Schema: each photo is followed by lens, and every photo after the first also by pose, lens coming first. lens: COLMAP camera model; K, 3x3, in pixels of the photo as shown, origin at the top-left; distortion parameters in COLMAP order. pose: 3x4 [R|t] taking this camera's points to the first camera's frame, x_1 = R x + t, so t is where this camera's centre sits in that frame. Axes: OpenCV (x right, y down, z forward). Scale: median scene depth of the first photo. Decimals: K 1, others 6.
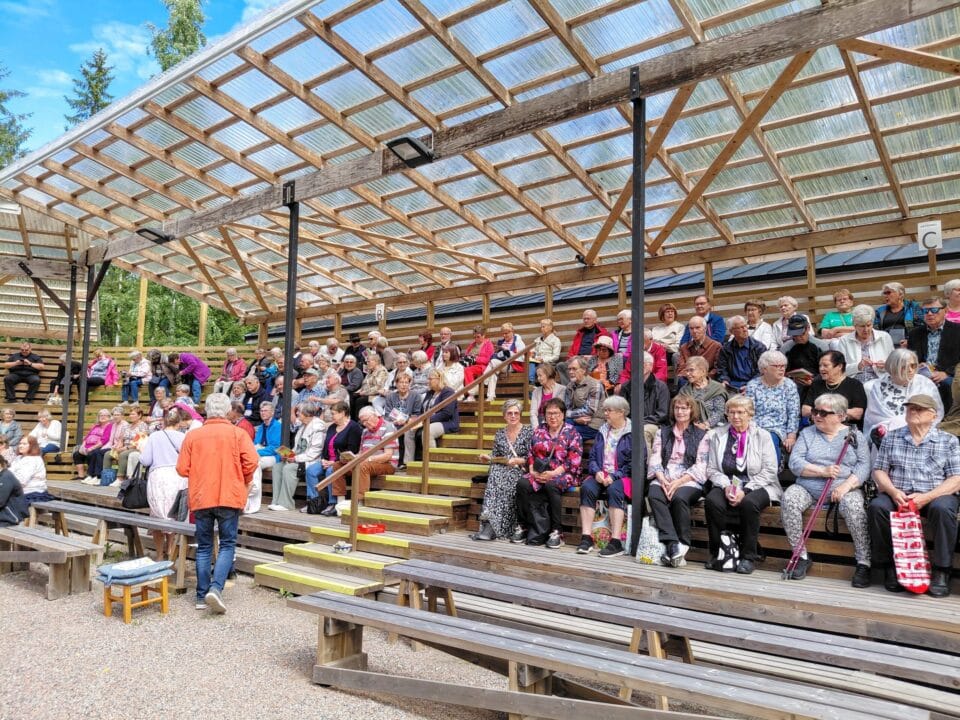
lens RADIAL K [[722.2, 0, 480.0], [0, 722.2, 360.0], [0, 0, 1]] dist [0.085676, -0.158723]
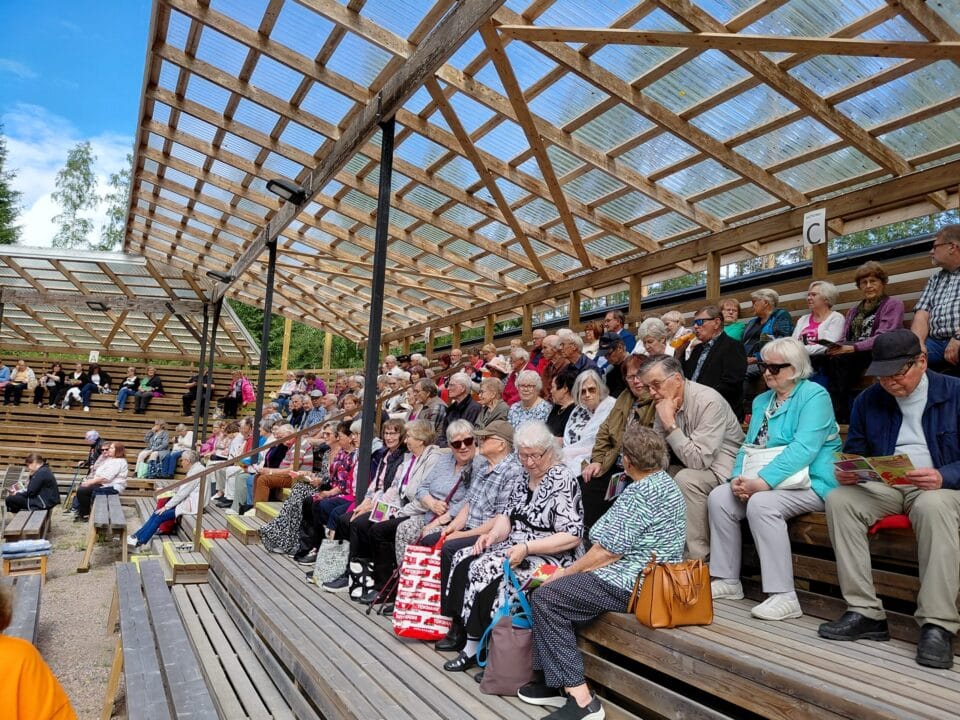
lens RADIAL K [[722.2, 0, 480.0], [0, 722.2, 360.0], [0, 0, 1]] dist [0.085676, -0.158723]
pose [[0.922201, -0.012343, -0.386514, 0.380925], [0.001825, 0.999618, -0.027567, -0.001340], [0.386706, 0.024717, 0.921872, 0.070386]]
